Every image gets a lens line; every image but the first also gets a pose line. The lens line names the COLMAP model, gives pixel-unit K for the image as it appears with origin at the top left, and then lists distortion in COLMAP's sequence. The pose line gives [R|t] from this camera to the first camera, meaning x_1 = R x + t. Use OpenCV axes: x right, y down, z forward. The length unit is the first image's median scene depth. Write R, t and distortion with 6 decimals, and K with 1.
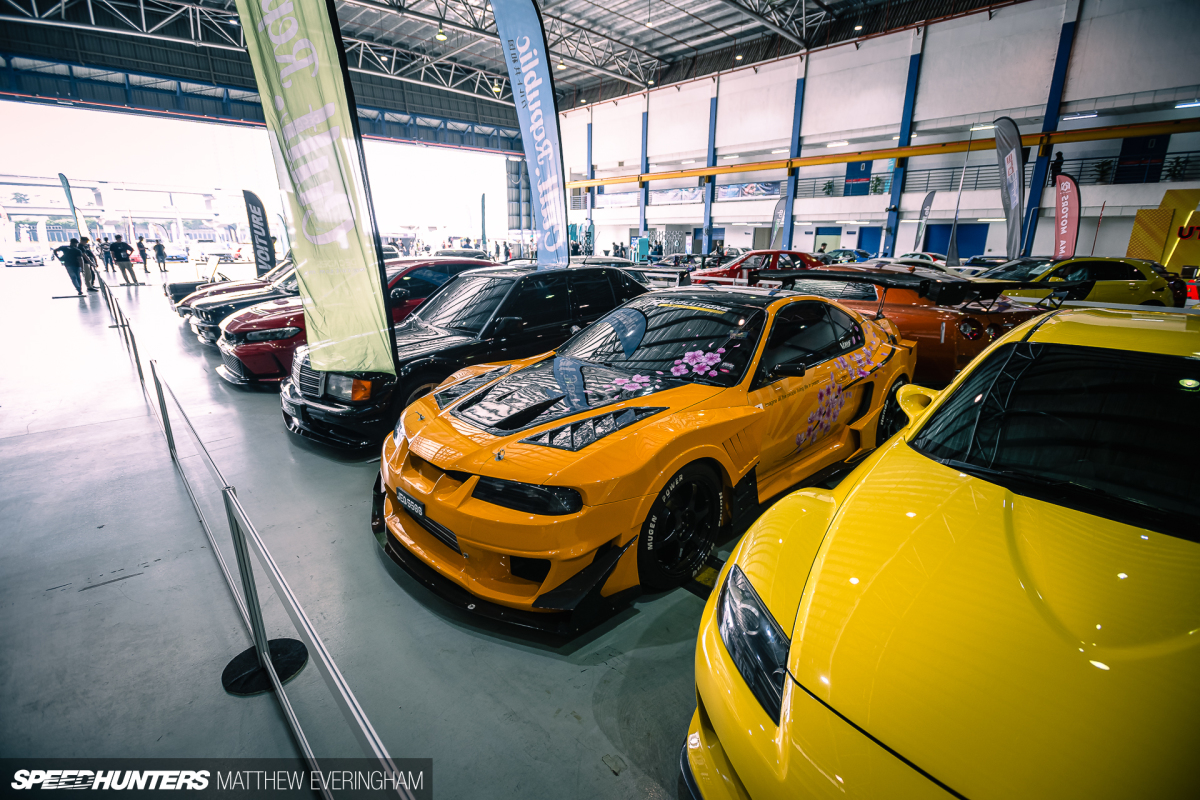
lens RADIAL K [[570.1, 0, 600.0], [0, 570.1, 400.0], [0, 0, 1]] dist [0.001035, -0.001386]
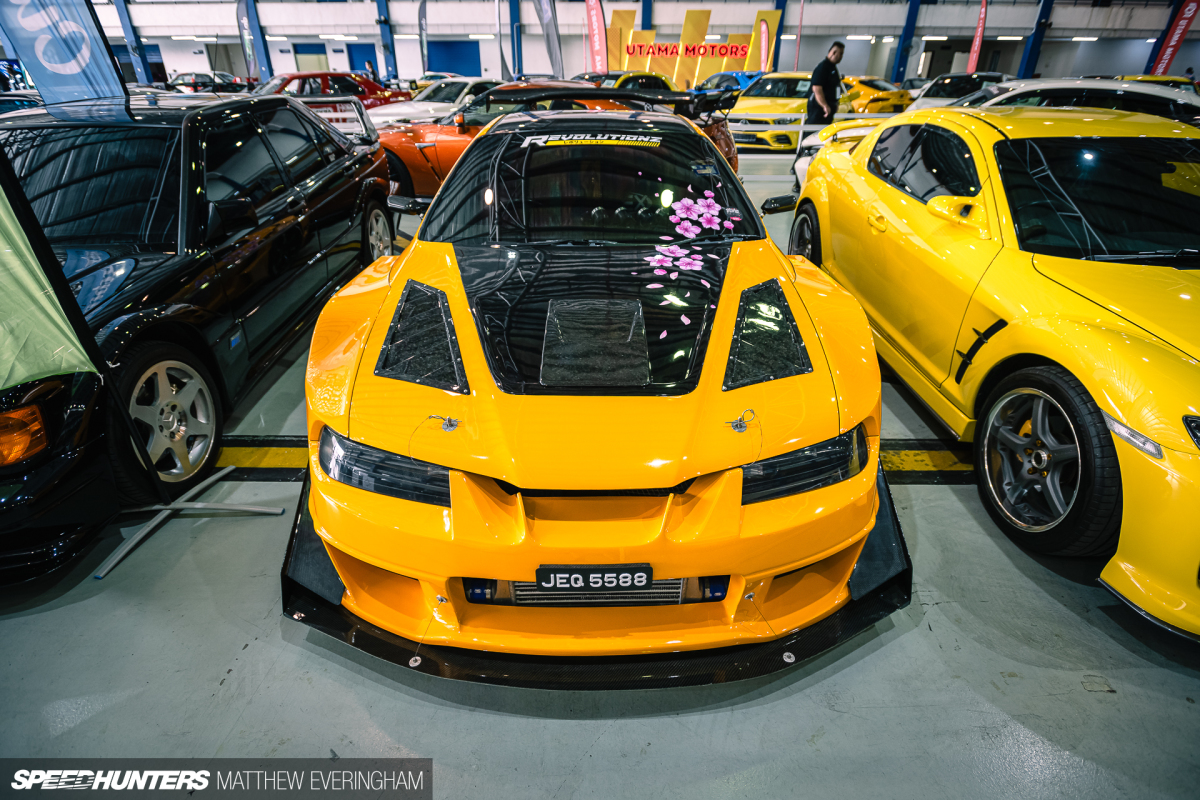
lens RADIAL K [[588.7, 0, 600.0], [0, 588.7, 400.0], [0, 0, 1]] dist [-0.019431, -0.000395]
pose [[0.647889, -0.382760, 0.658586, -0.090554], [0.207794, 0.920603, 0.330622, -0.021387], [-0.732845, -0.077356, 0.675984, 0.094587]]
